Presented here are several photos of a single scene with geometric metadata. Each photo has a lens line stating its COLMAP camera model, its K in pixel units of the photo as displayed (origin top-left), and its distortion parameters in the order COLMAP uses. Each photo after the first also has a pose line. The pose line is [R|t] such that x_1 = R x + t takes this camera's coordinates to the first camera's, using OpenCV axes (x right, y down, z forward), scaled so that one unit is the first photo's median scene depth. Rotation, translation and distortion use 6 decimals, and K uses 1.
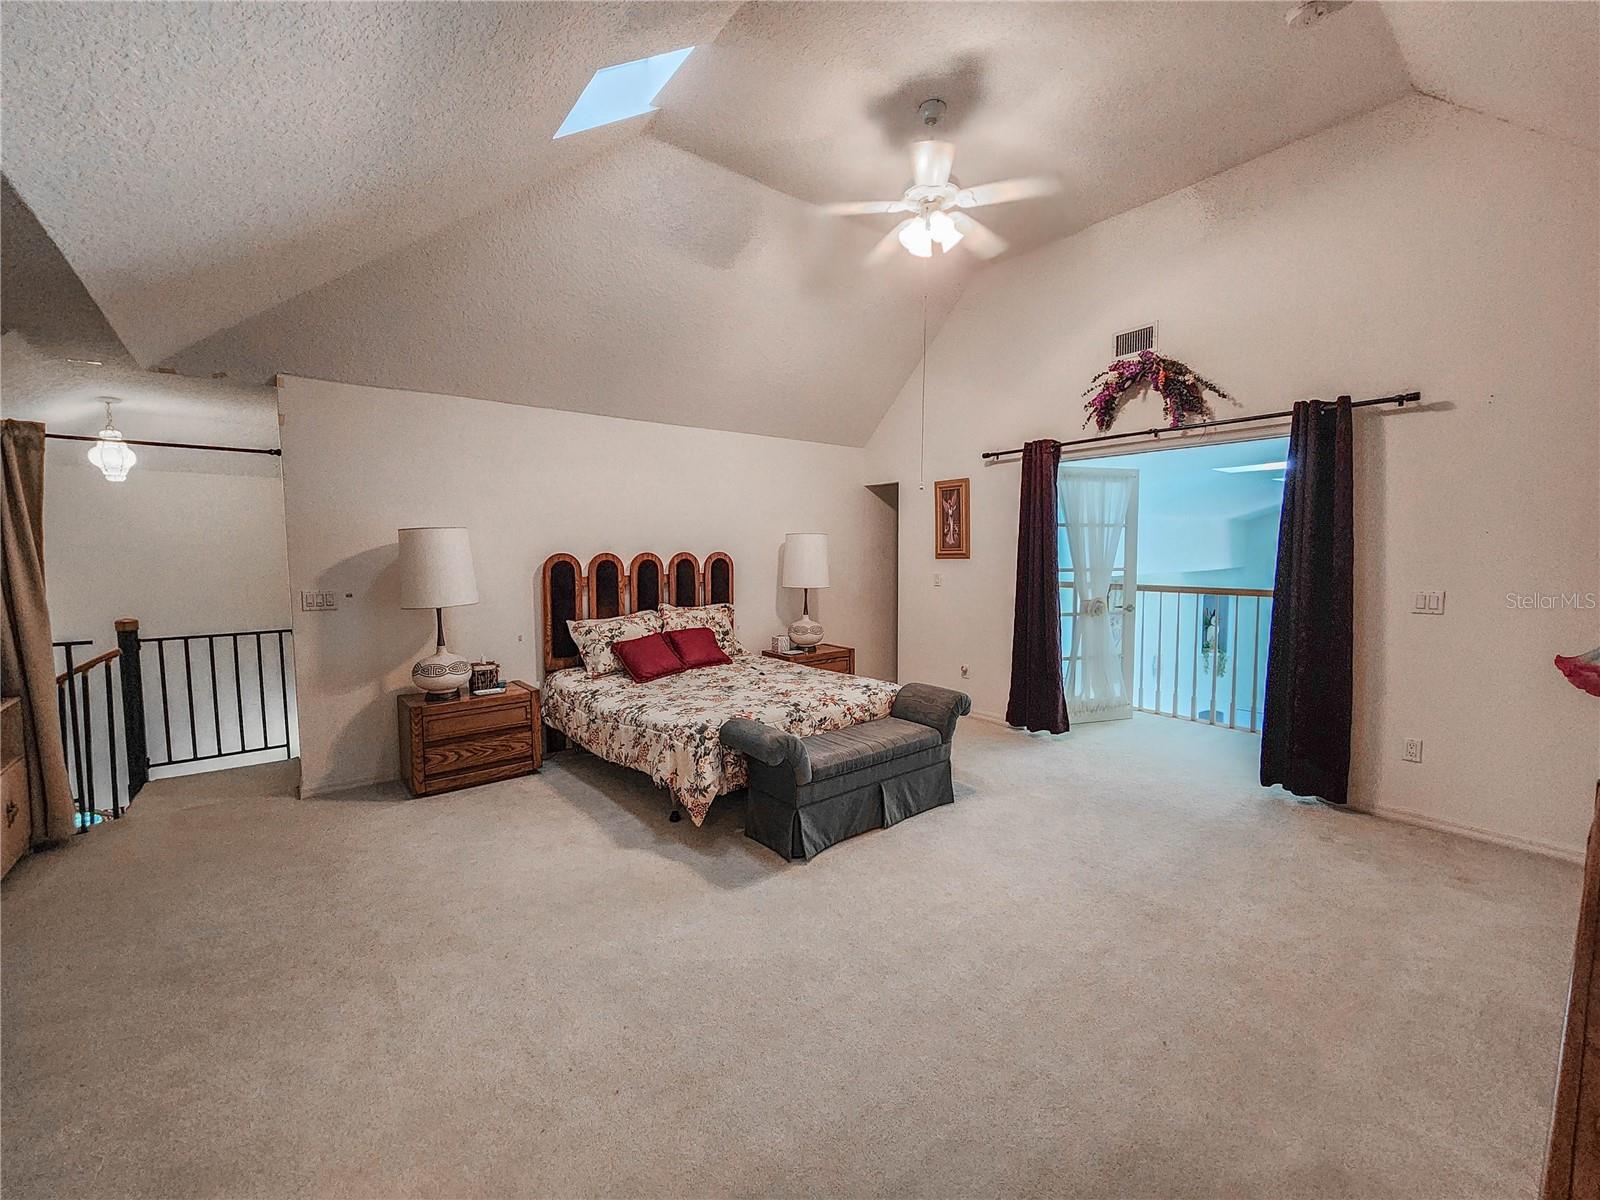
lens RADIAL K [[657.5, 0, 799.5], [0, 657.5, 592.6], [0, 0, 1]] dist [0.002947, 0.000343]
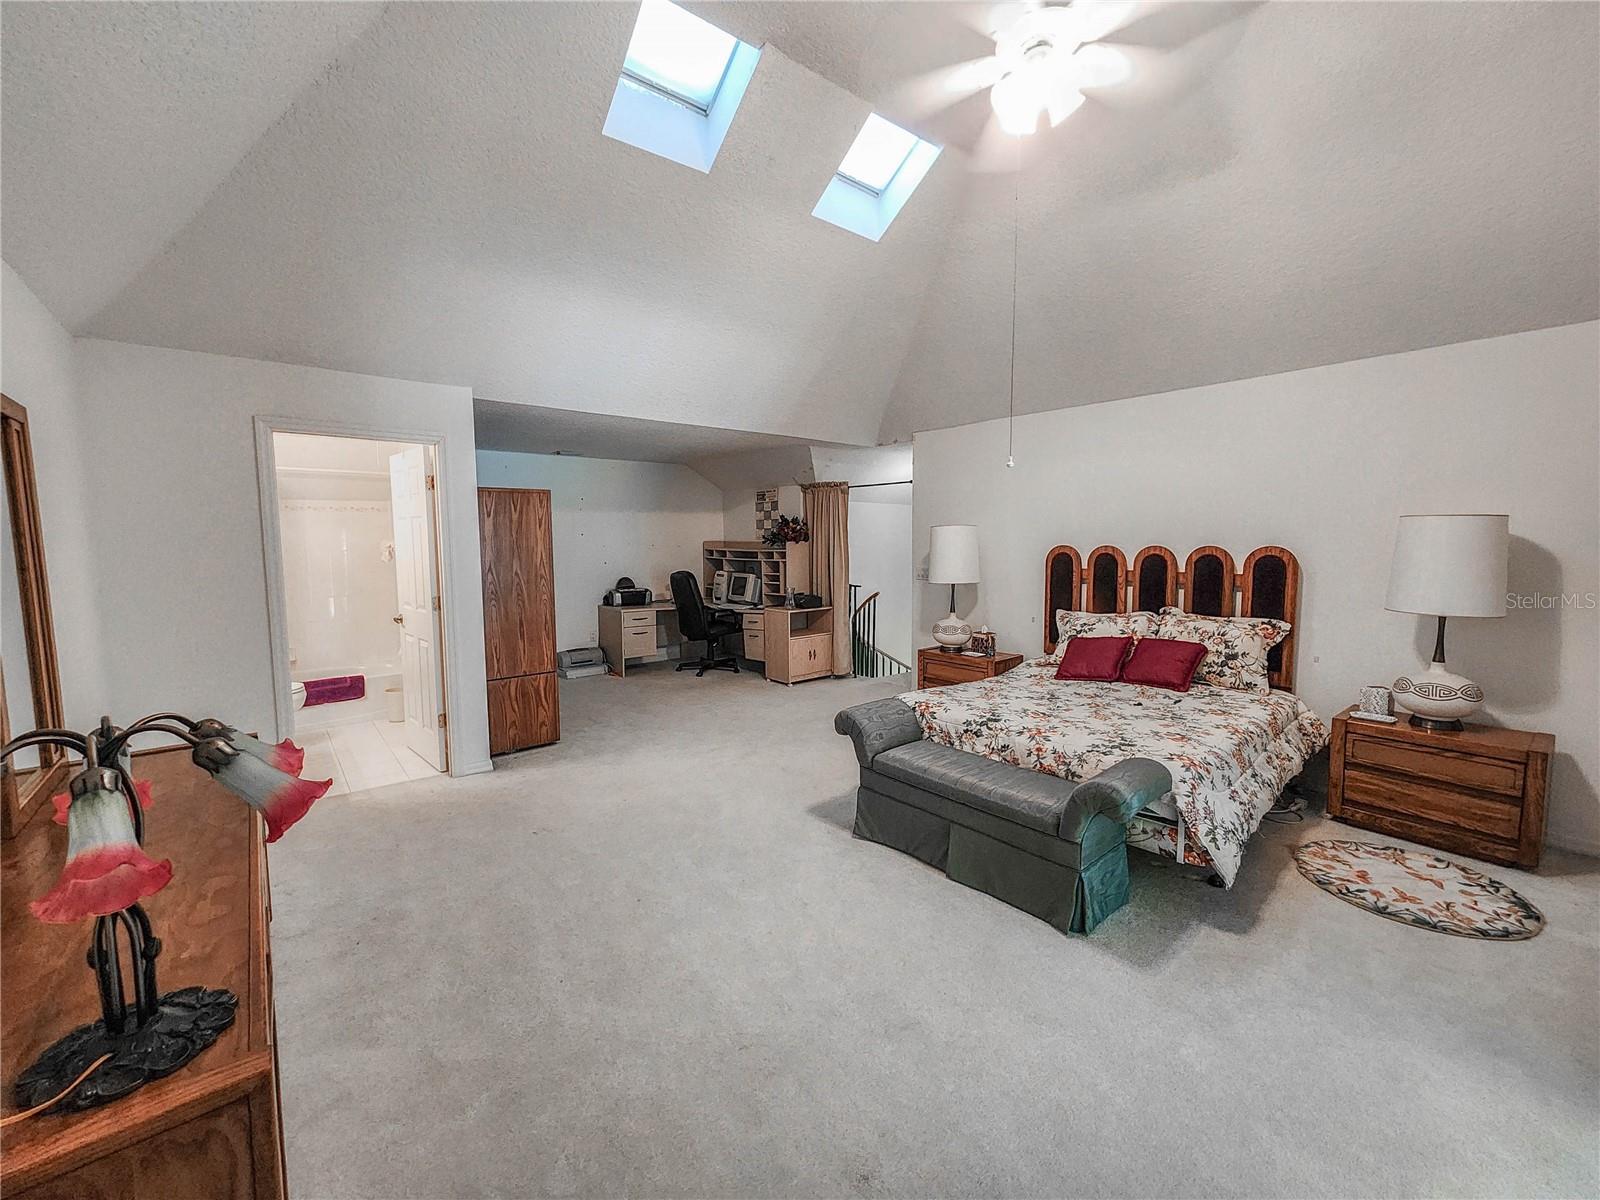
lens RADIAL K [[657.5, 0, 799.5], [0, 657.5, 592.6], [0, 0, 1]] dist [0.002947, 0.000343]
pose [[0.026485, 0.087605, -0.995803, 0.751791], [-0.062747, 0.994334, 0.085807, -0.053452], [0.997678, 0.060211, 0.031832, 0.610644]]
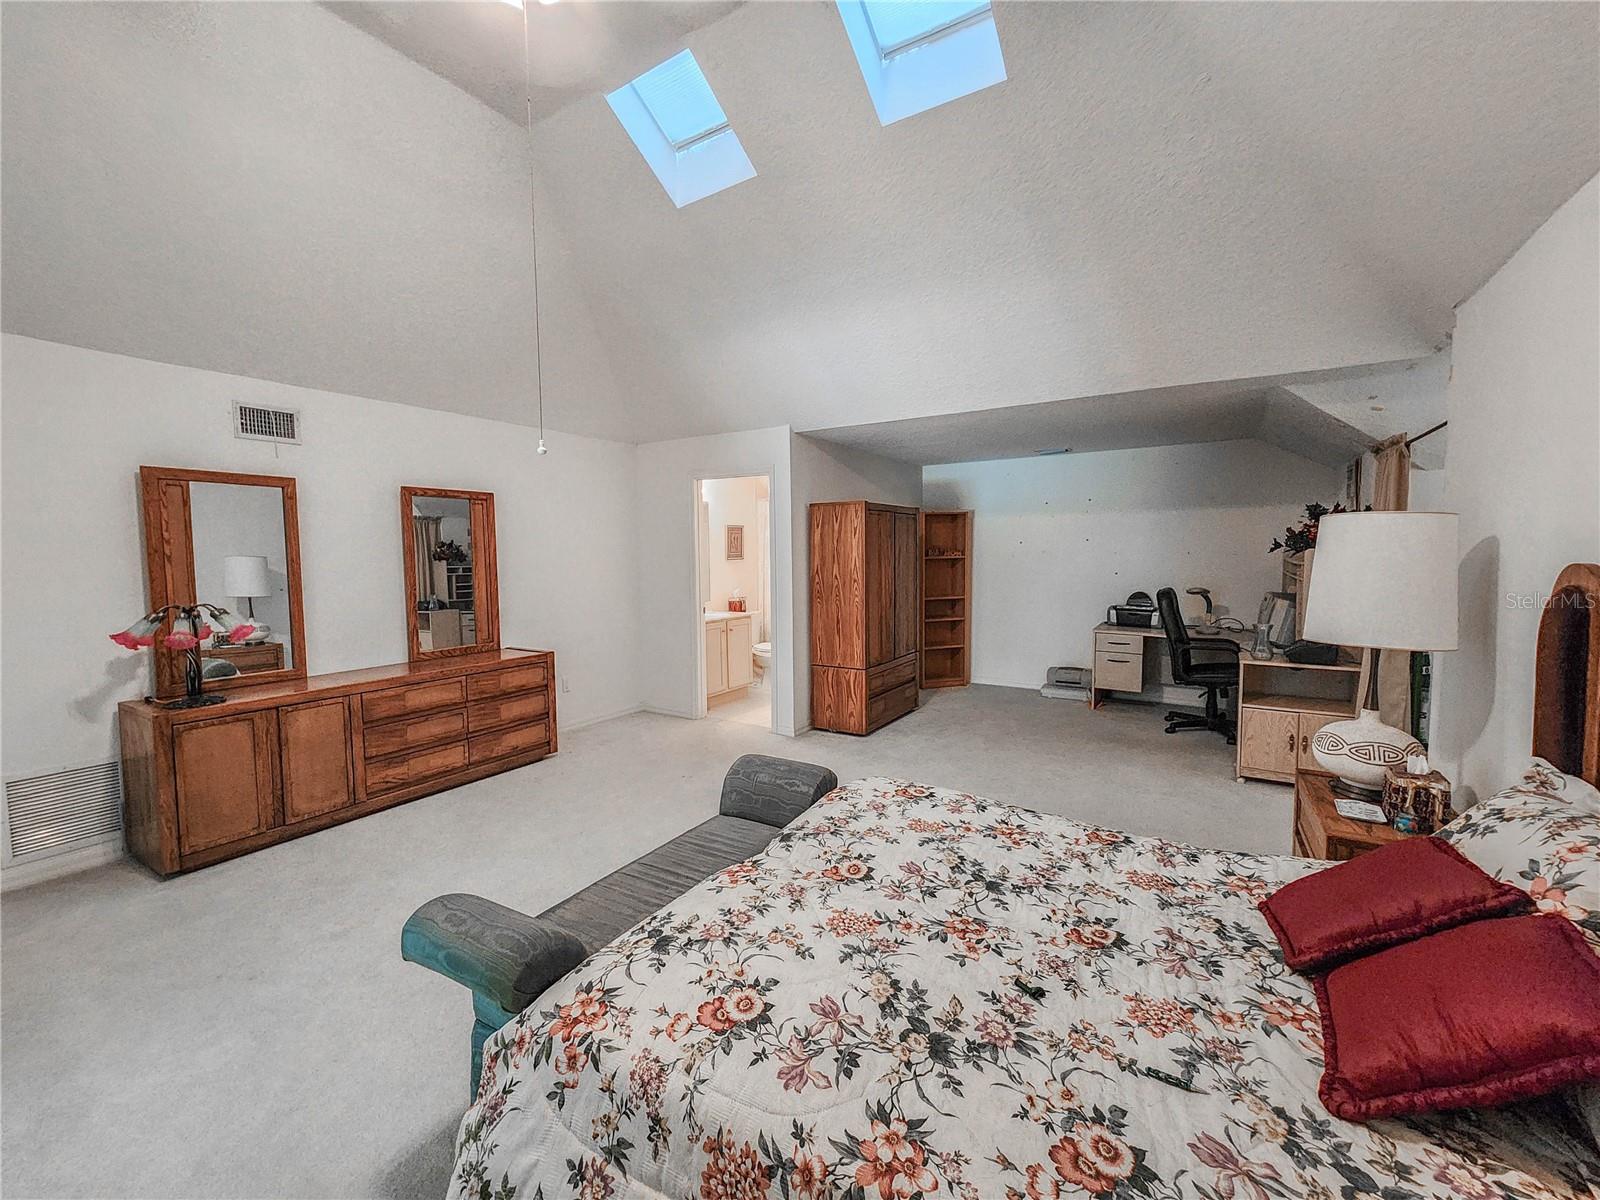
lens RADIAL K [[657.5, 0, 799.5], [0, 657.5, 592.6], [0, 0, 1]] dist [0.002947, 0.000343]
pose [[-0.941364, 0.034391, -0.335636, 0.233009], [-0.010309, 0.991395, 0.130497, -0.086896], [0.337236, 0.126305, -0.932909, 1.202525]]
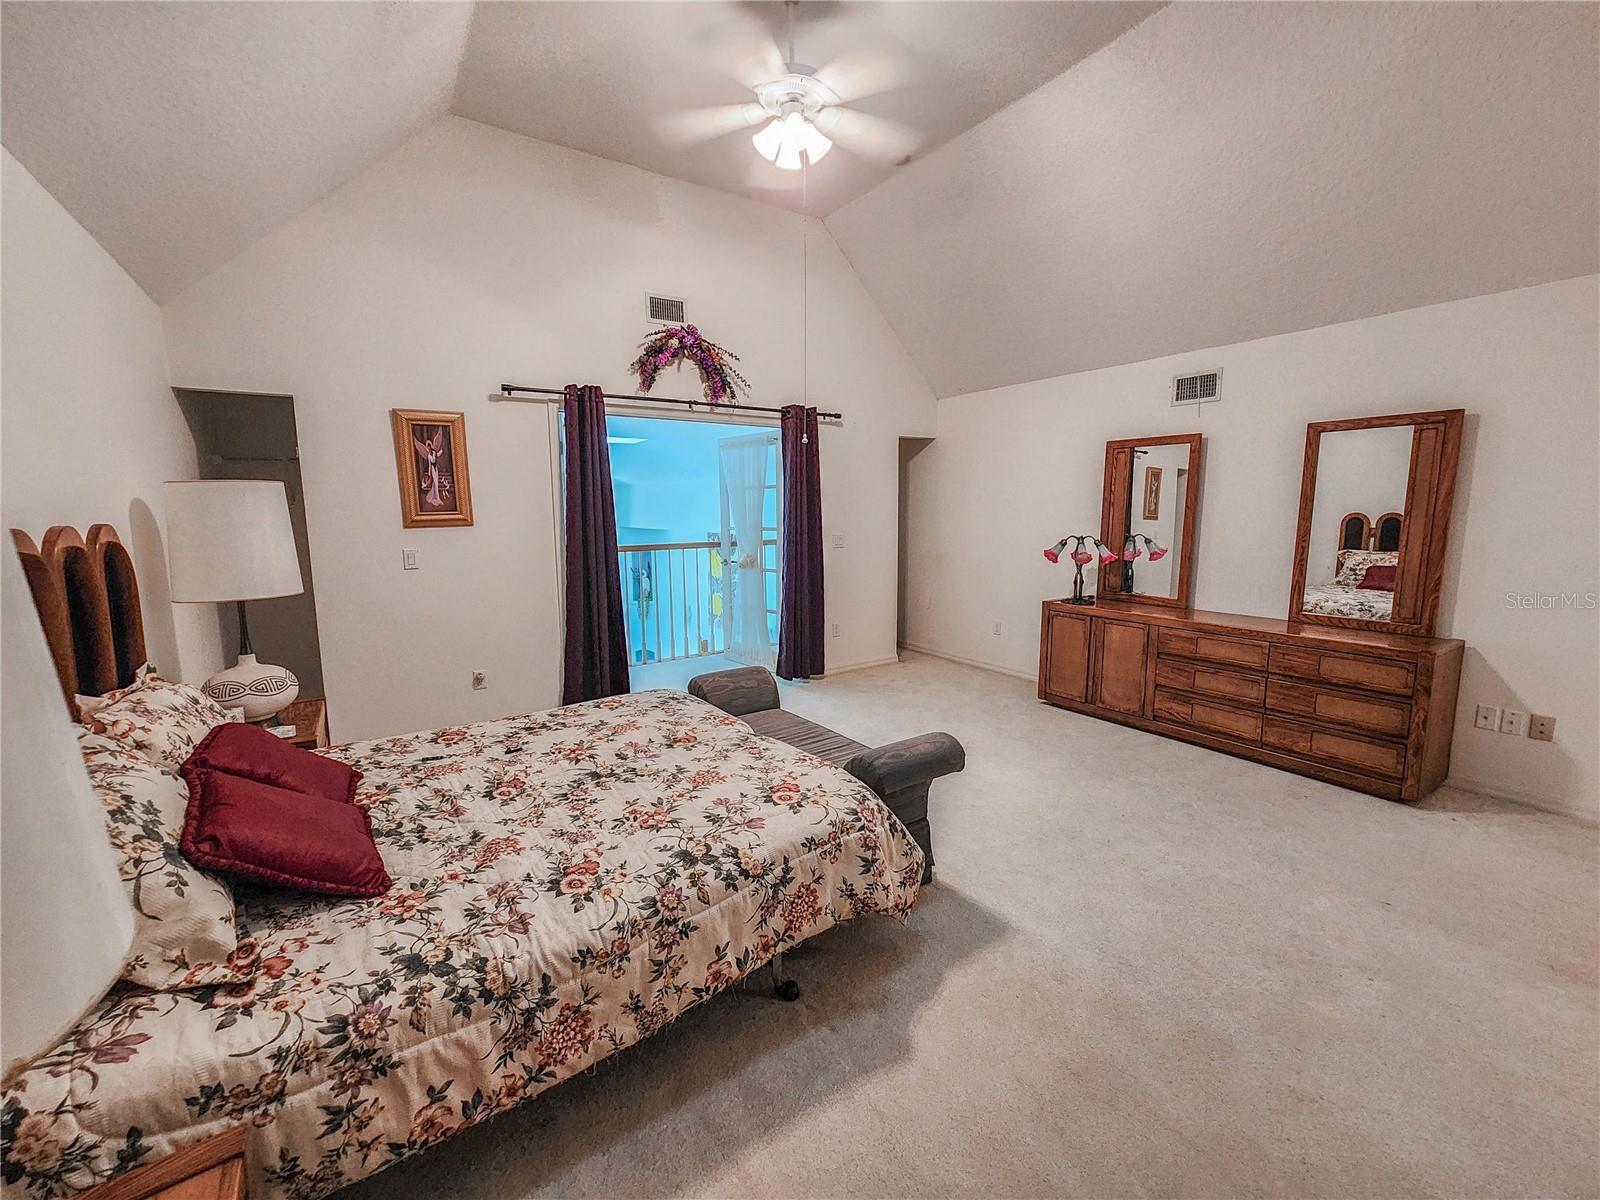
lens RADIAL K [[657.5, 0, 799.5], [0, 657.5, 592.6], [0, 0, 1]] dist [0.002947, 0.000343]
pose [[0.072156, -0.125104, 0.989516, -0.503381], [0.076822, 0.989852, 0.119544, -0.042825], [-0.994430, 0.067391, 0.081035, 0.664577]]
